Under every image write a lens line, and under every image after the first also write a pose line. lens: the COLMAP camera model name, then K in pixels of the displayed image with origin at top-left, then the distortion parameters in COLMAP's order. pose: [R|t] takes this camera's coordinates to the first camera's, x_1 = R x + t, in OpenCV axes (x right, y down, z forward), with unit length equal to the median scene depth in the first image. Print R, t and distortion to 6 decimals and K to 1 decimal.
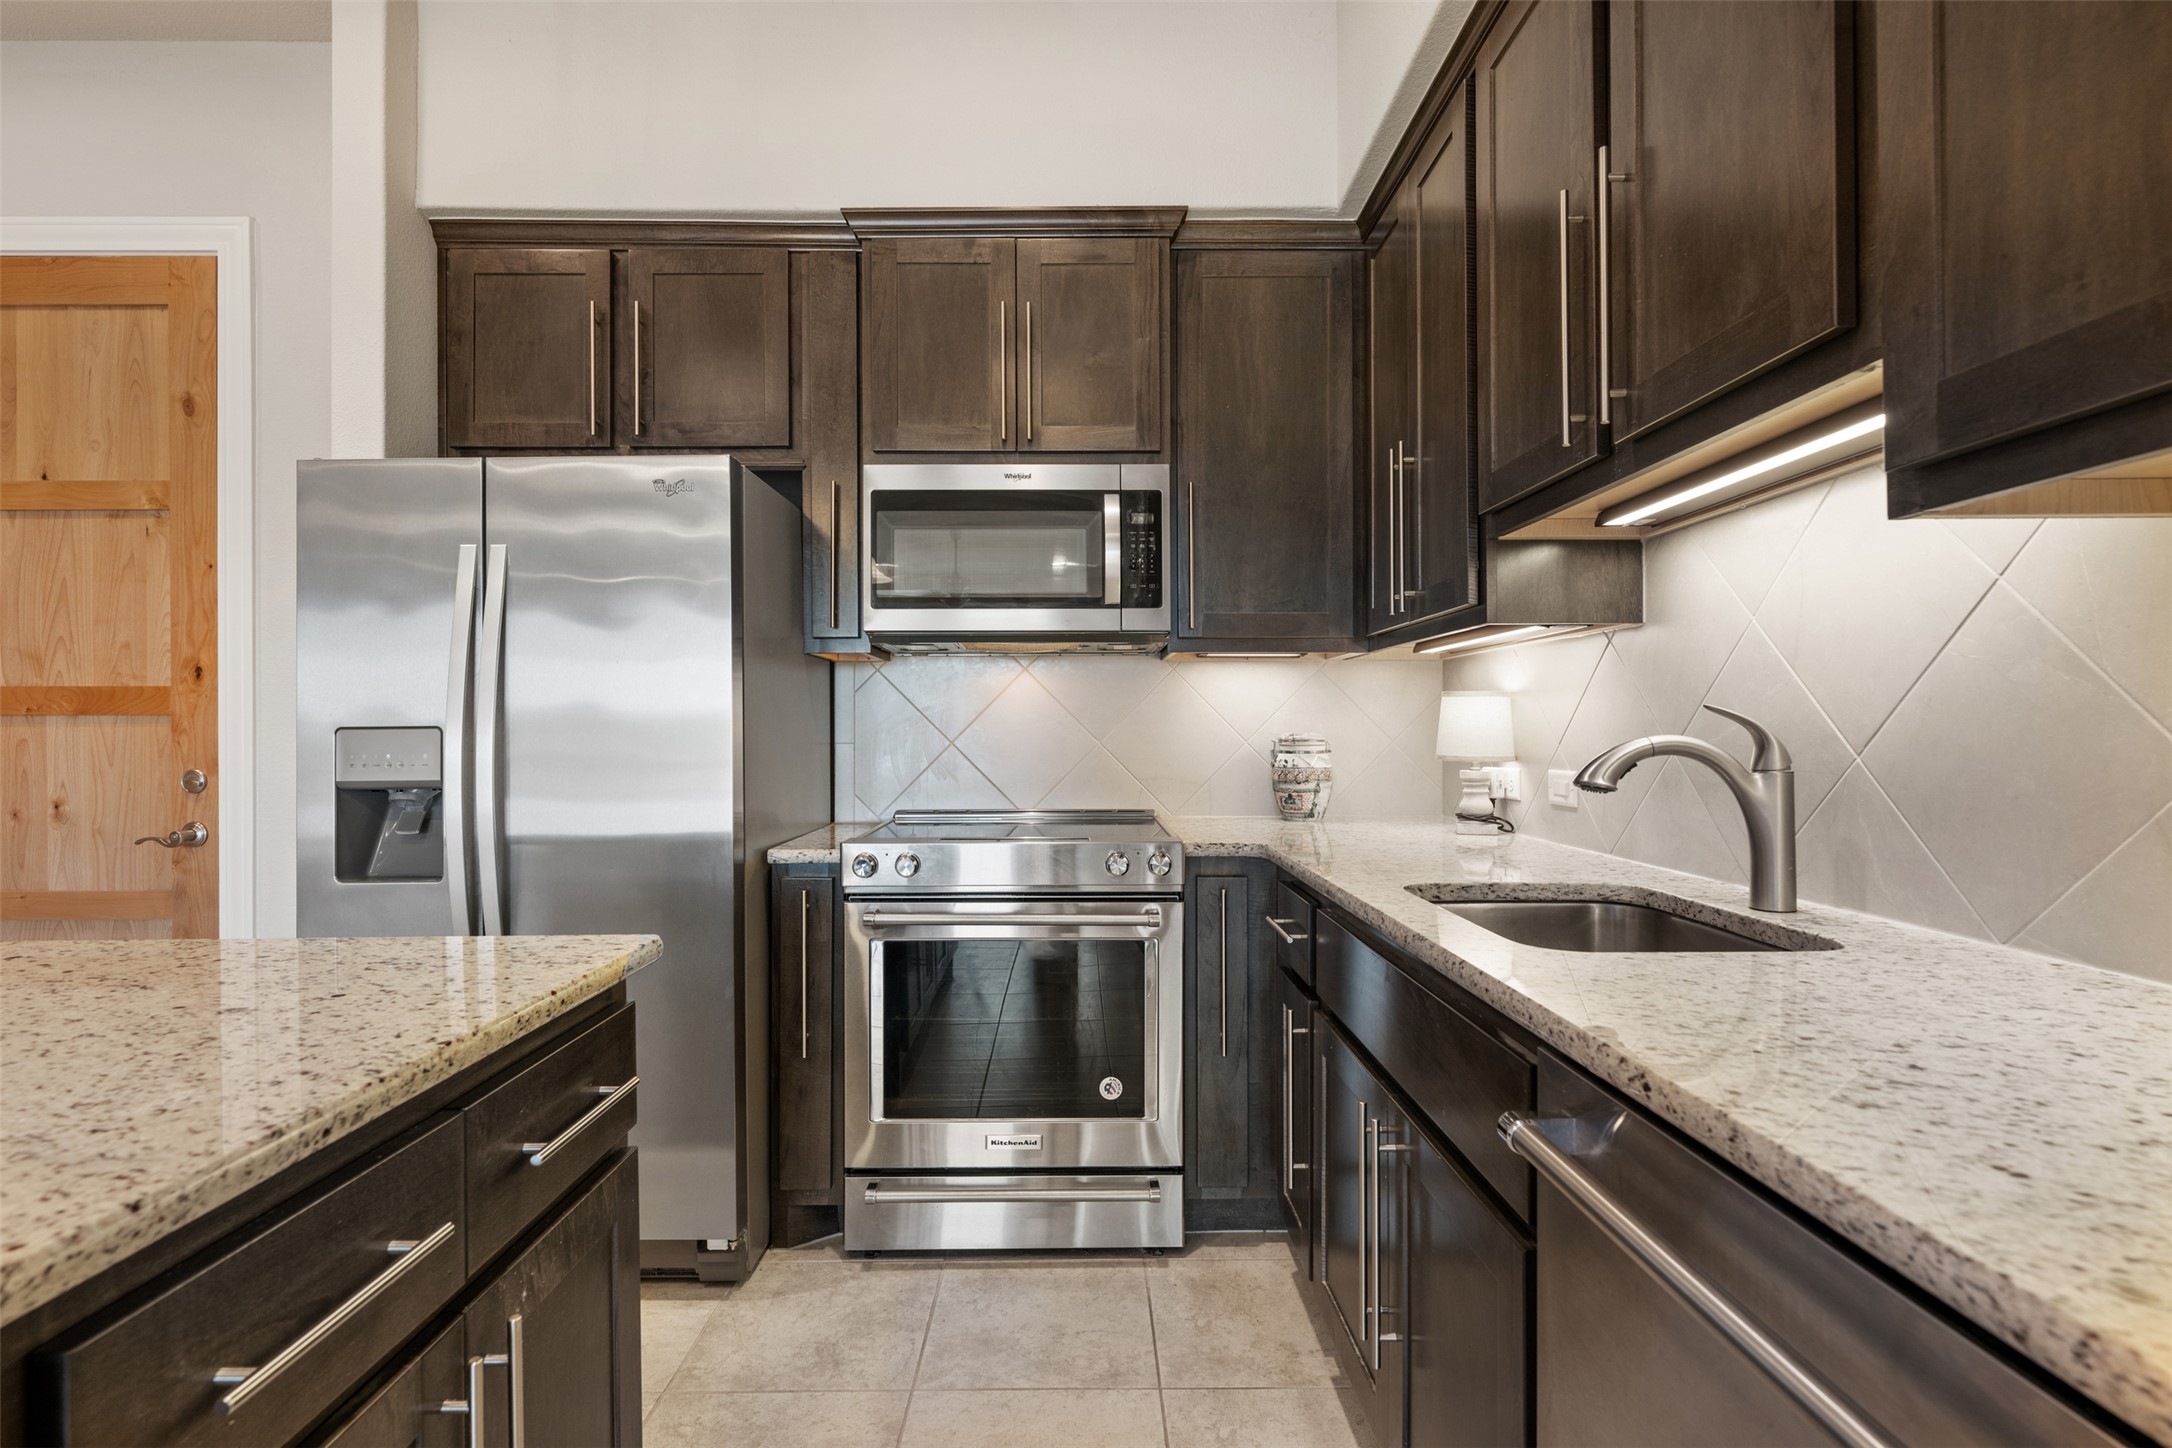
lens RADIAL K [[1019.1, 0, 1081.4], [0, 1019.1, 727.6], [0, 0, 1]] dist [0.000911, 0.000552]
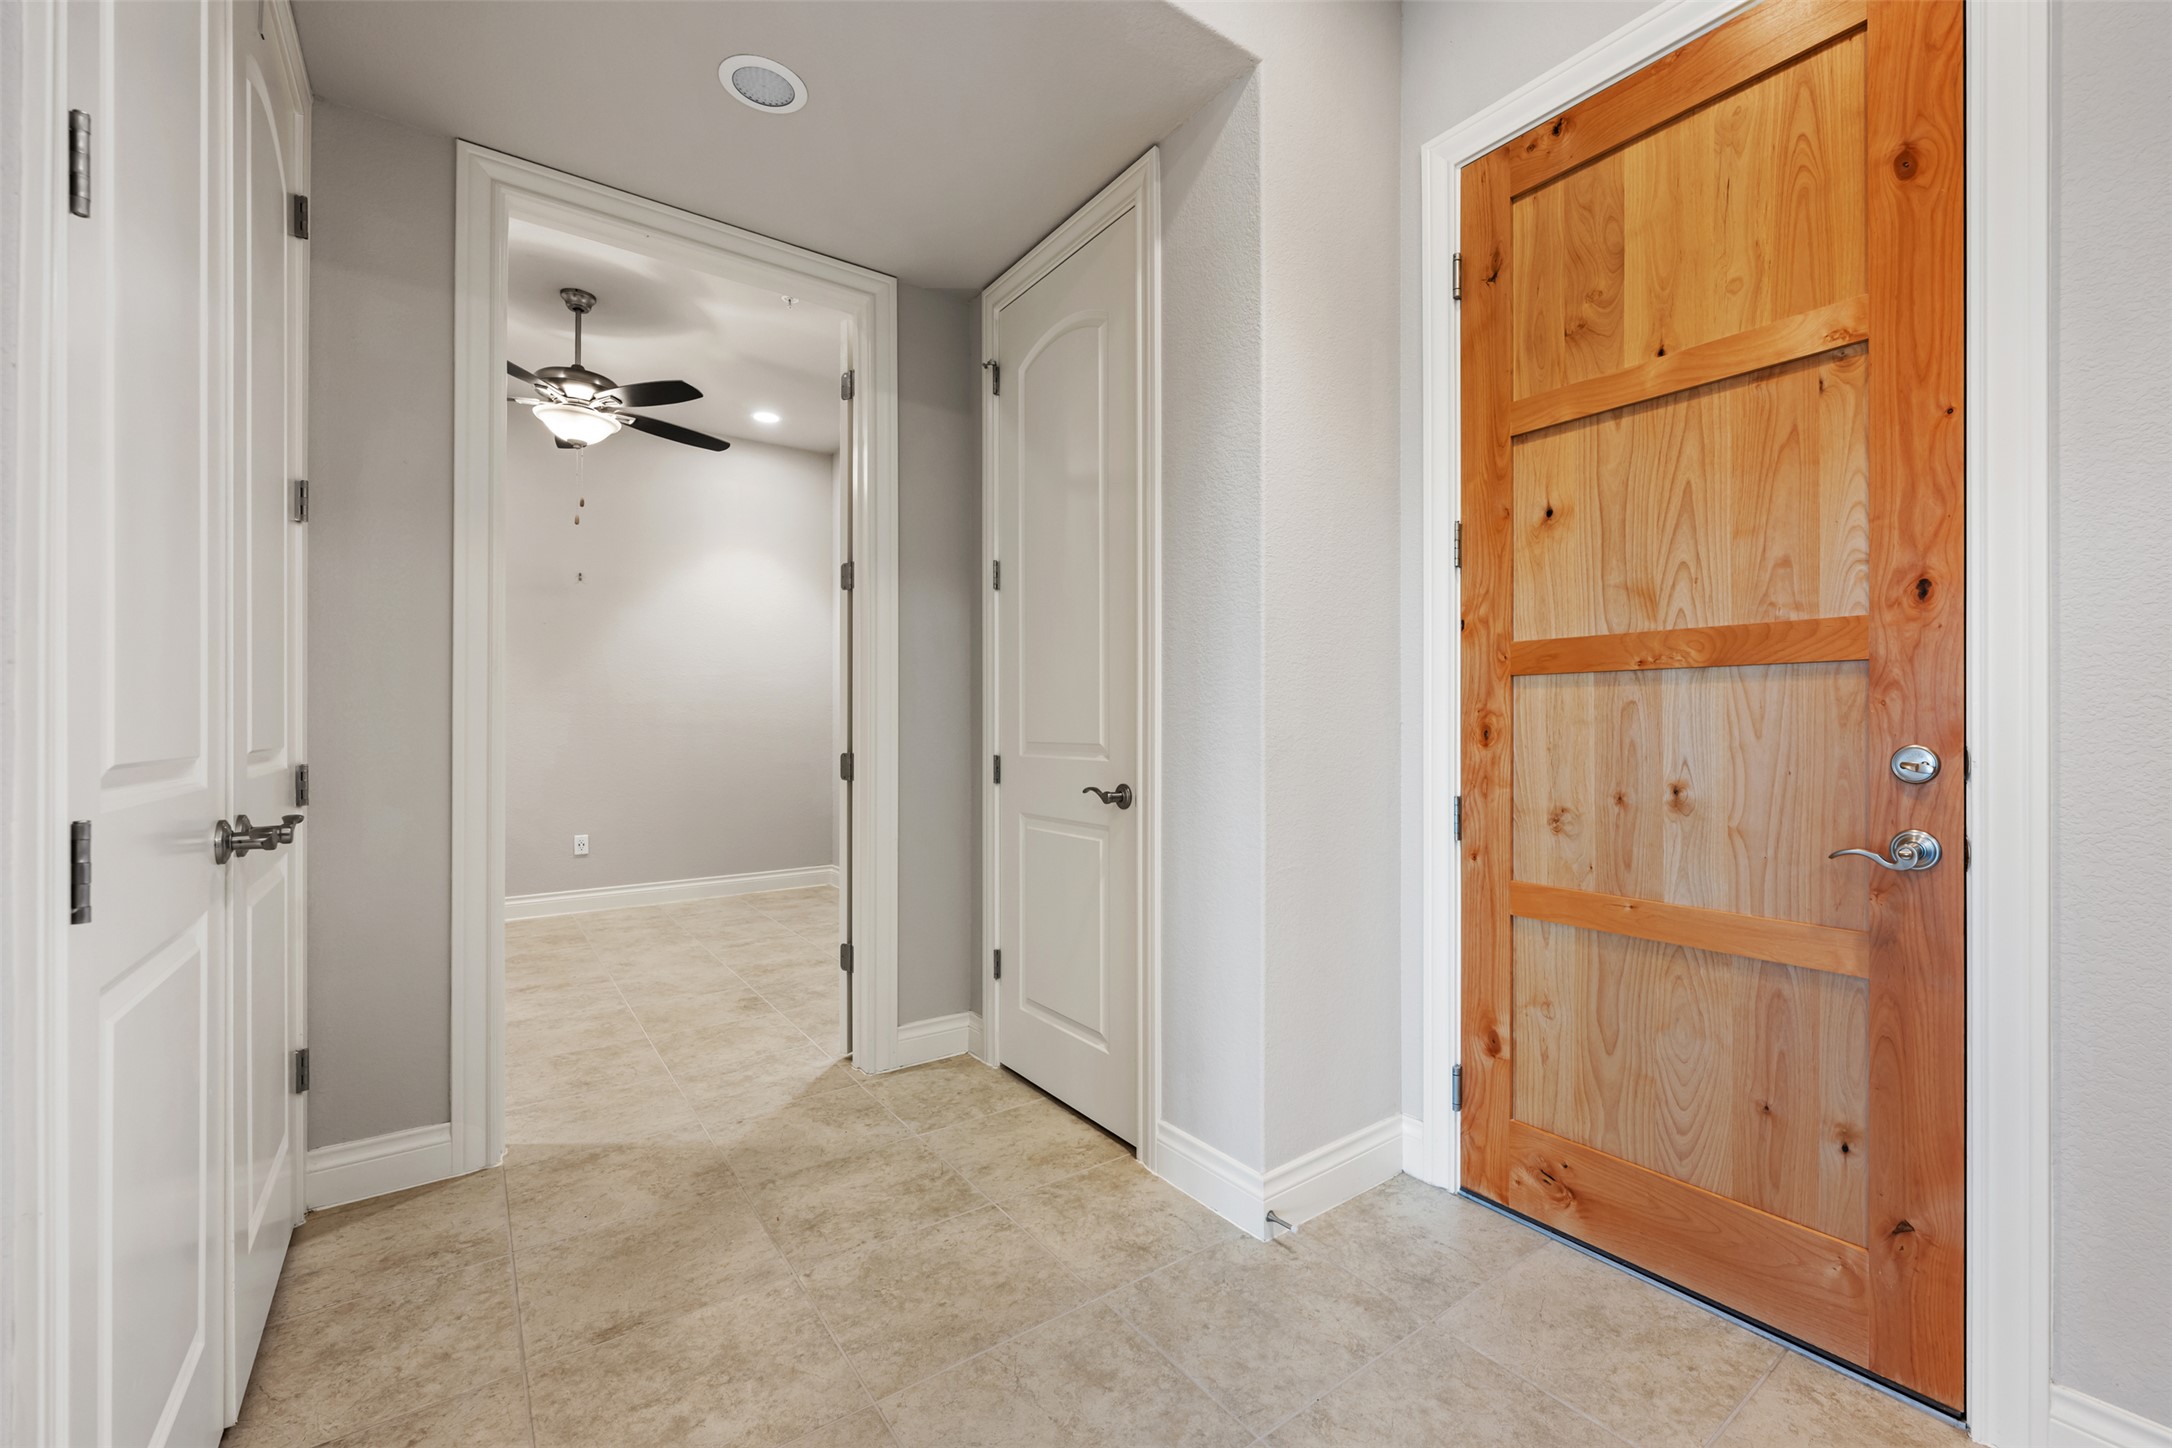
lens RADIAL K [[909.0, 0, 1183.0], [0, 909.0, 724.6], [0, 0, 1]] dist [-0.002018, -0.000223]
pose [[0.627358, 0.004975, -0.778715, -0.719183], [-0.003299, 0.999988, 0.003730, 0.027466], [0.778724, 0.000229, 0.627366, 0.307990]]
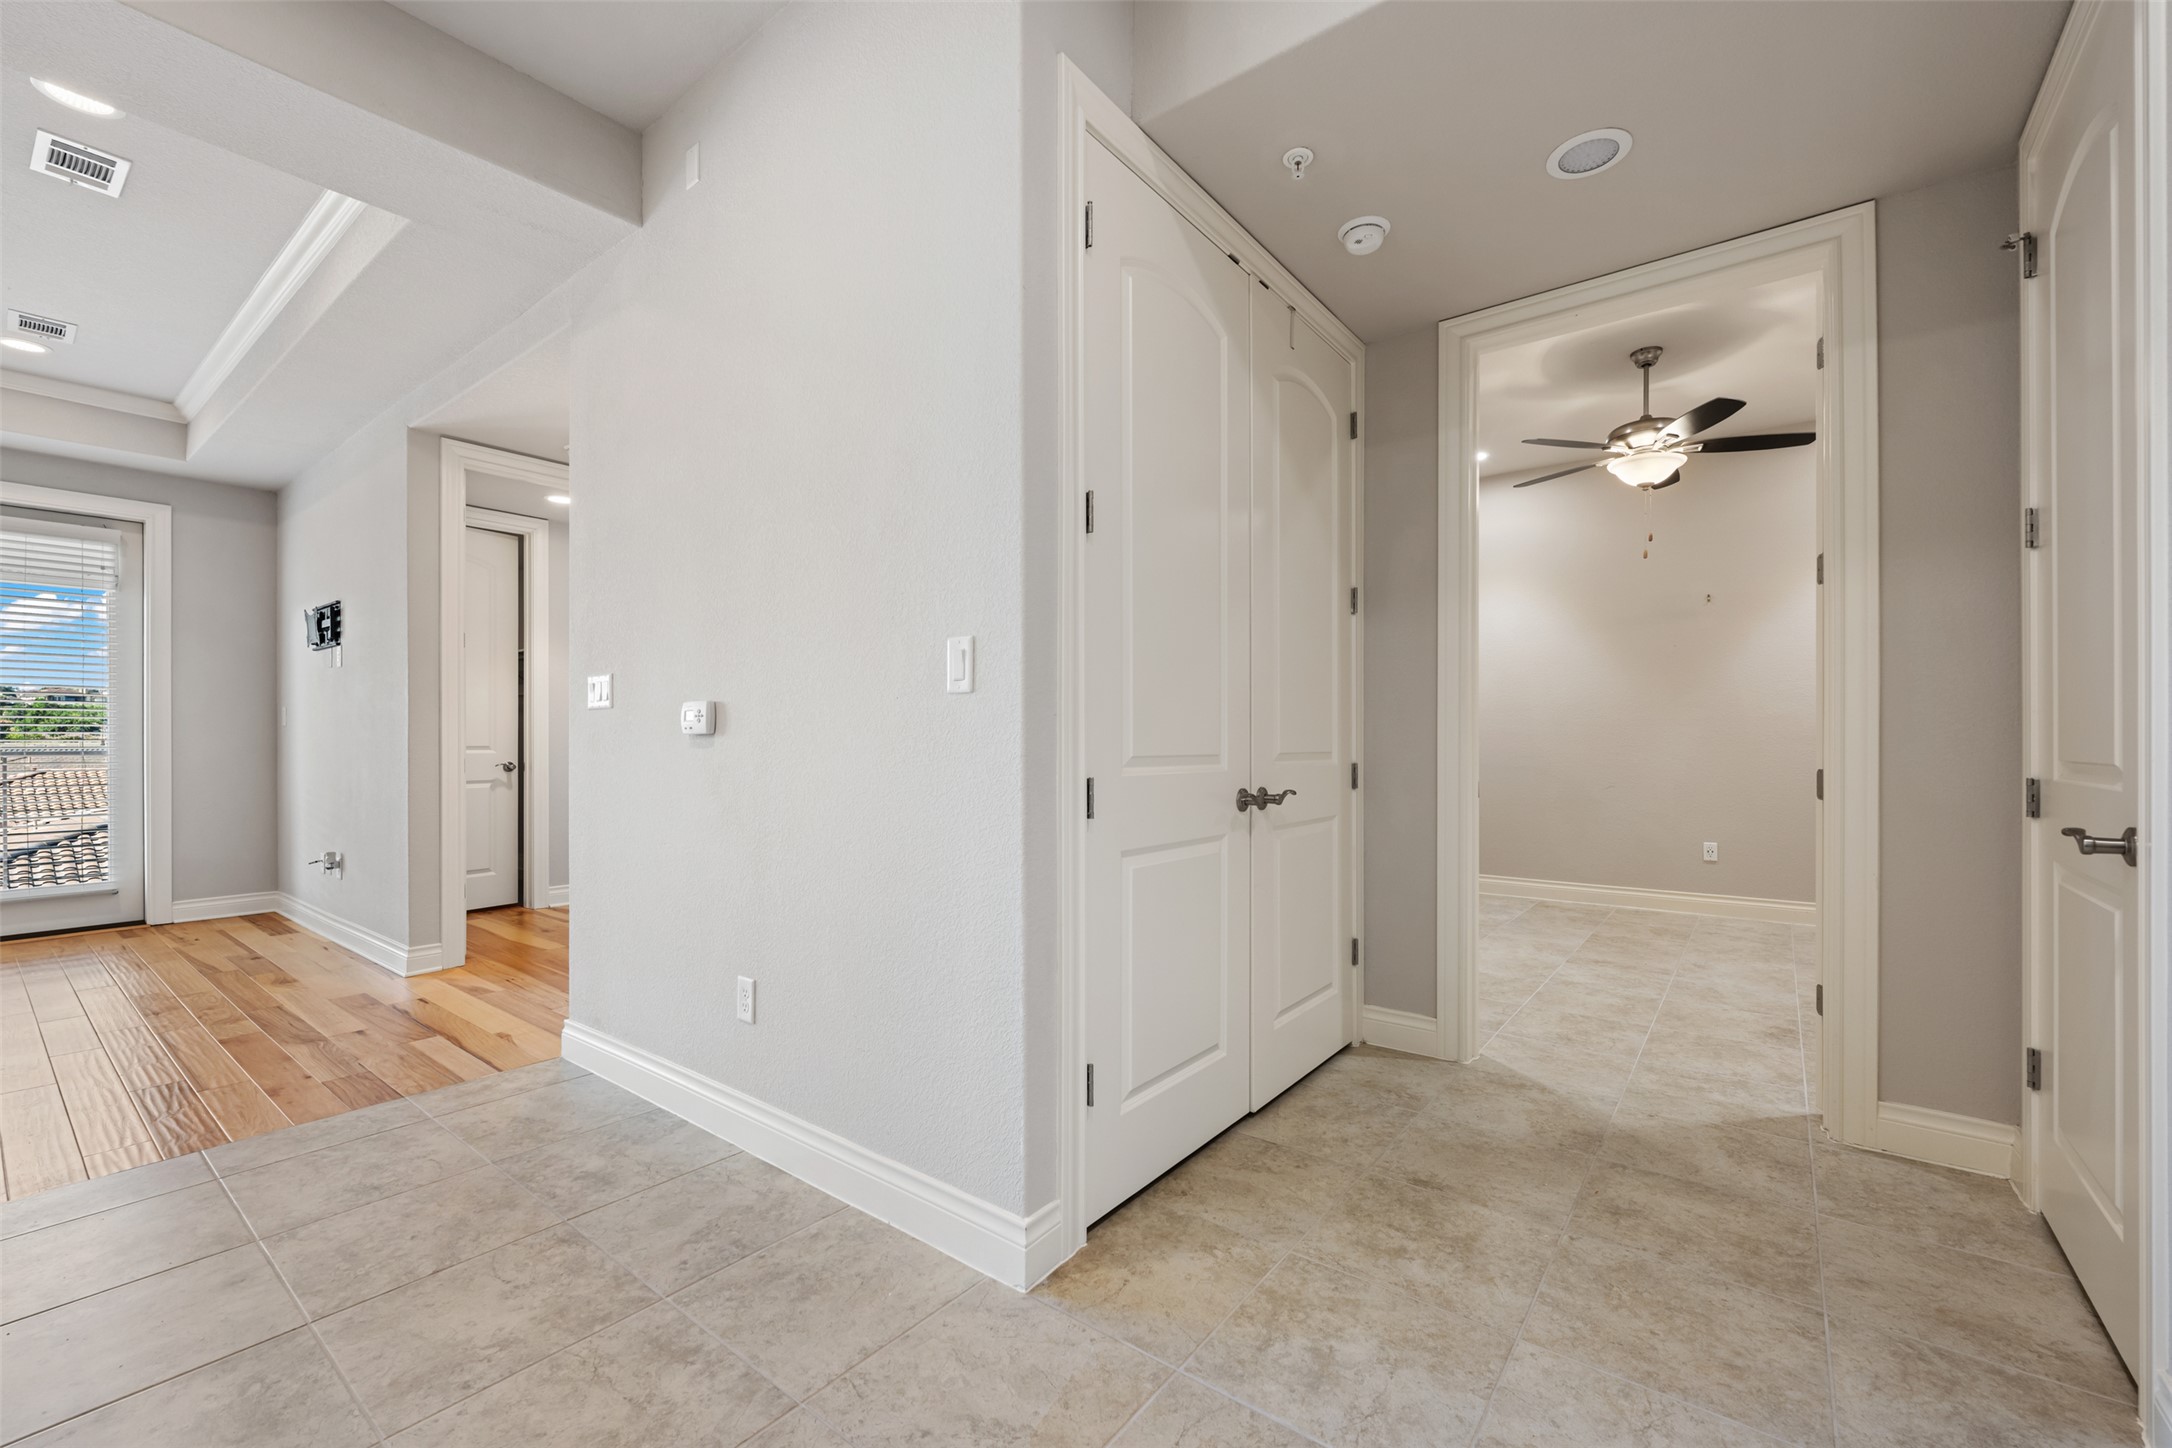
lens RADIAL K [[867.2, 0, 1084.5], [0, 867.2, 740.7], [0, 0, 1]] dist [-0.003138, -0.000323]
pose [[-0.609977, 0.006937, -0.792389, -0.612026], [0.006336, 0.999972, 0.003878, 0.028891], [0.792394, -0.002655, -0.610004, 0.650535]]
